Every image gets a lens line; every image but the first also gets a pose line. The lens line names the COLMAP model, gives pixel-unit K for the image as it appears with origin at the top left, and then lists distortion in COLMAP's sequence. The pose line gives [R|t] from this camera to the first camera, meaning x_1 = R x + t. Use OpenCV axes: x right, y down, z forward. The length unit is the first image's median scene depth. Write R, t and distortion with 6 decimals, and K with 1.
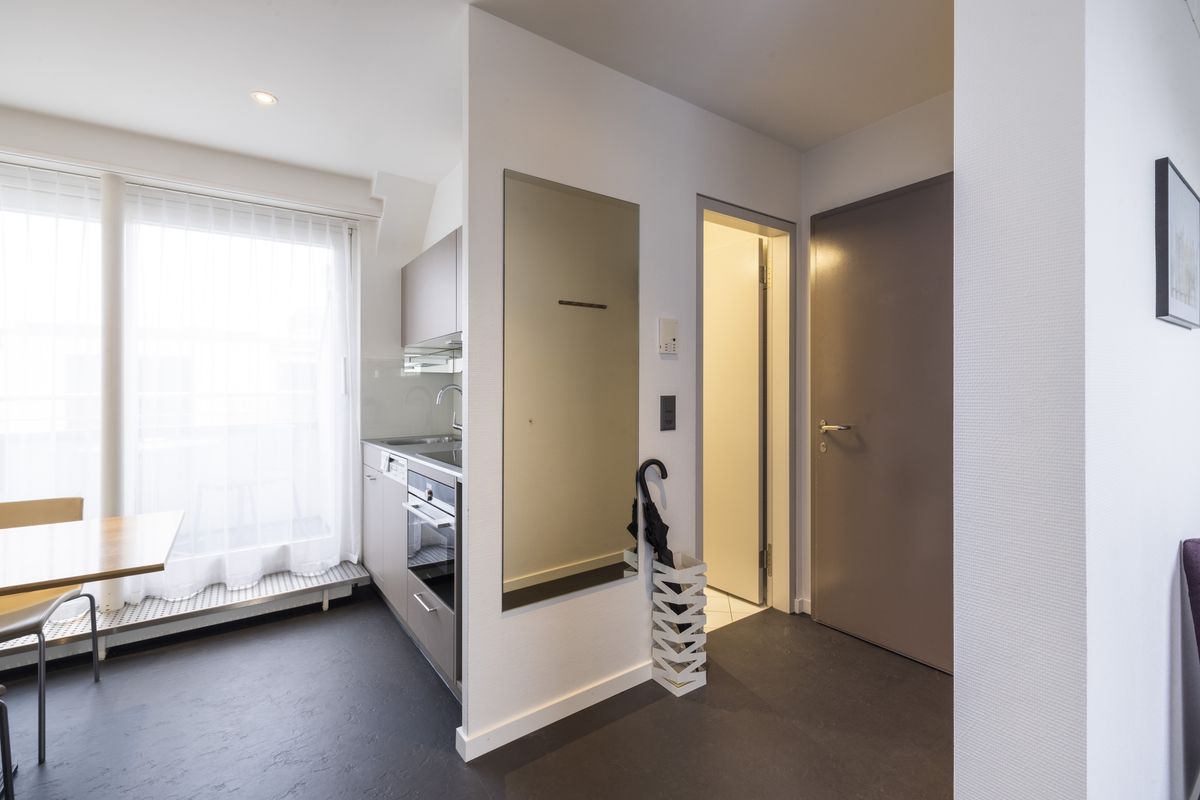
lens RADIAL K [[519.9, 0, 598.6], [0, 519.9, 381.5], [0, 0, 1]] dist [-0.000337, -0.000016]
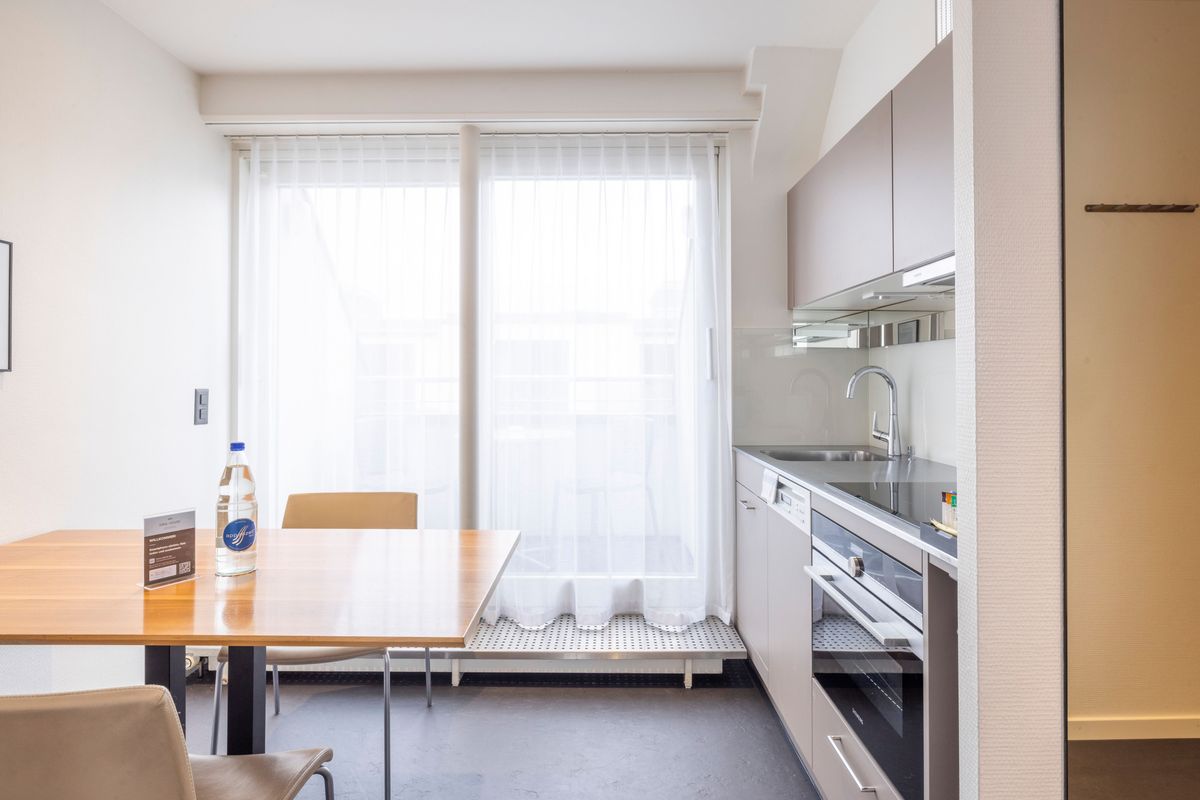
lens RADIAL K [[643.0, 0, 595.8], [0, 643.0, 361.4], [0, 0, 1]] dist [0.000178, -0.000094]
pose [[0.811837, -0.006482, -0.583848, -0.113469], [0.004050, 0.999977, -0.005471, 0.003436], [0.583870, 0.002077, 0.811844, 0.215109]]
